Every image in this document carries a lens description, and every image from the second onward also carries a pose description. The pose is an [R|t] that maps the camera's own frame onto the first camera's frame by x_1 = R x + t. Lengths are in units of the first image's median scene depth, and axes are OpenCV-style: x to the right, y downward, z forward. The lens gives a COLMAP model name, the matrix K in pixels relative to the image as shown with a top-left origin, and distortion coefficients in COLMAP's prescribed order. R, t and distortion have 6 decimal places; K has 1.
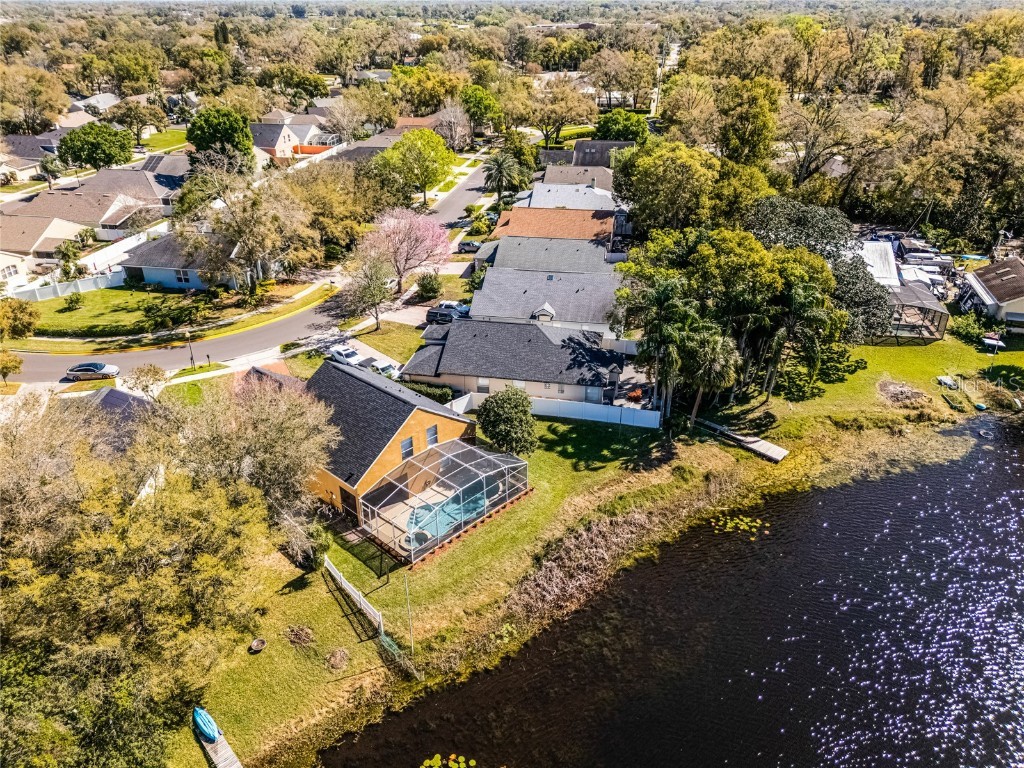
lens RADIAL K [[752.1, 0, 511.2], [0, 752.1, 381.2], [0, 0, 1]] dist [0.072881, -0.060482]
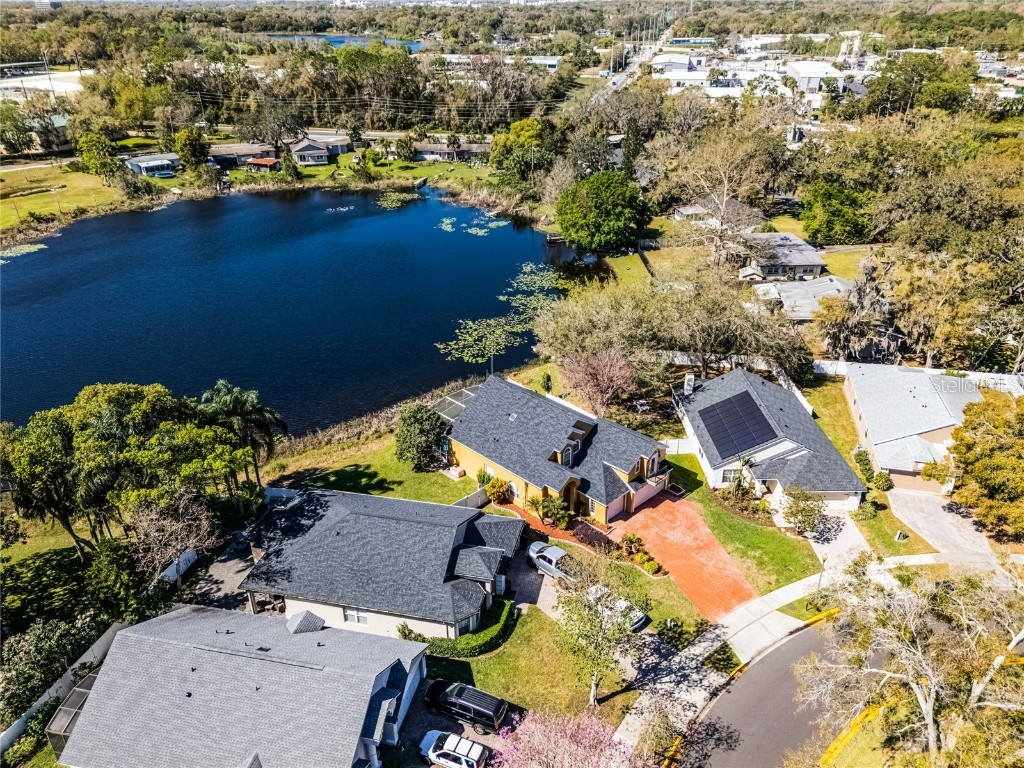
lens RADIAL K [[752.1, 0, 515.6], [0, 752.1, 383.2], [0, 0, 1]] dist [0.072881, -0.060482]
pose [[-0.999182, -0.001961, 0.040383, -0.189820], [0.031415, 0.591062, 0.806014, -0.869414], [-0.025449, 0.806624, -0.590517, 1.515602]]
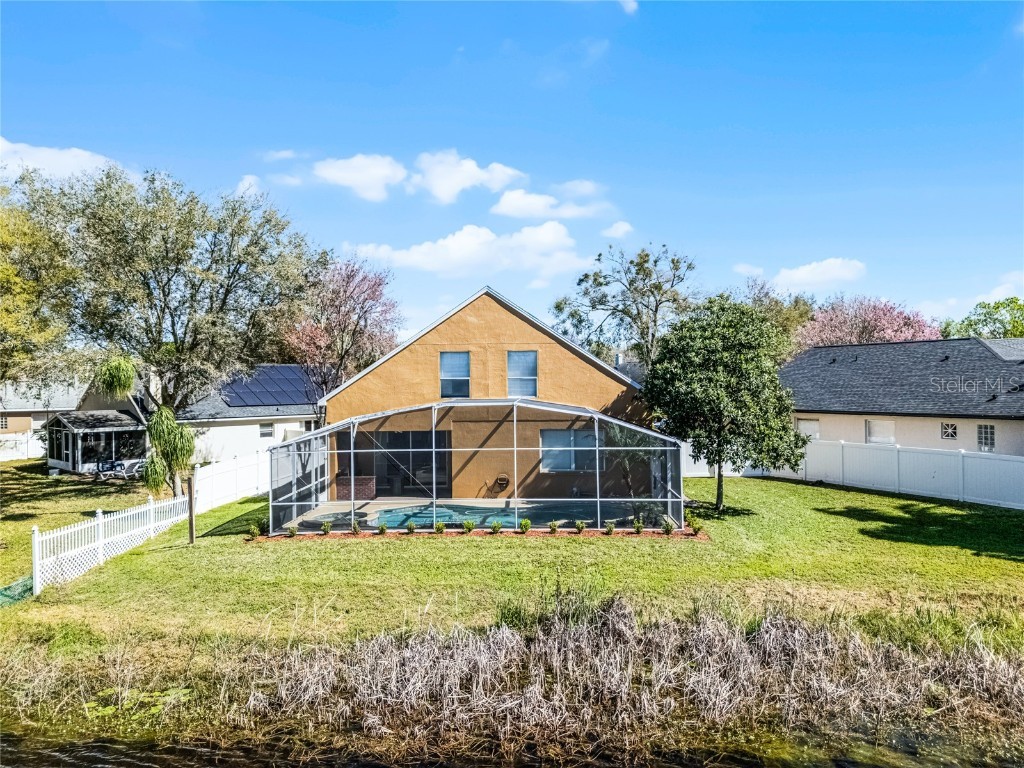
lens RADIAL K [[752.1, 0, 511.9], [0, 752.1, 389.0], [0, 0, 1]] dist [0.072881, -0.060482]
pose [[0.661256, 0.003562, -0.750152, 0.212163], [-0.331735, 0.898286, -0.288158, 0.191324], [0.672824, 0.439398, 0.595179, 0.632062]]
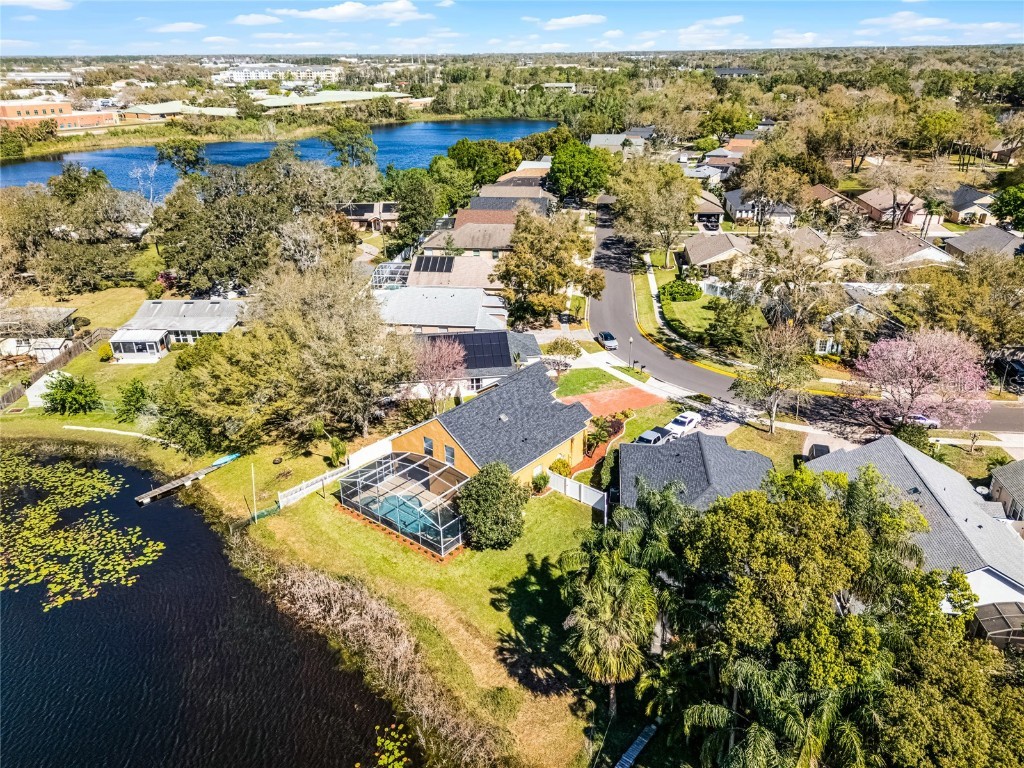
lens RADIAL K [[752.1, 0, 513.7], [0, 752.1, 379.7], [0, 0, 1]] dist [0.072881, -0.060482]
pose [[0.075763, 0.403126, -0.912003, 0.731228], [-0.442854, 0.833079, 0.331451, -0.362102], [0.893387, 0.378773, 0.241642, 0.686210]]
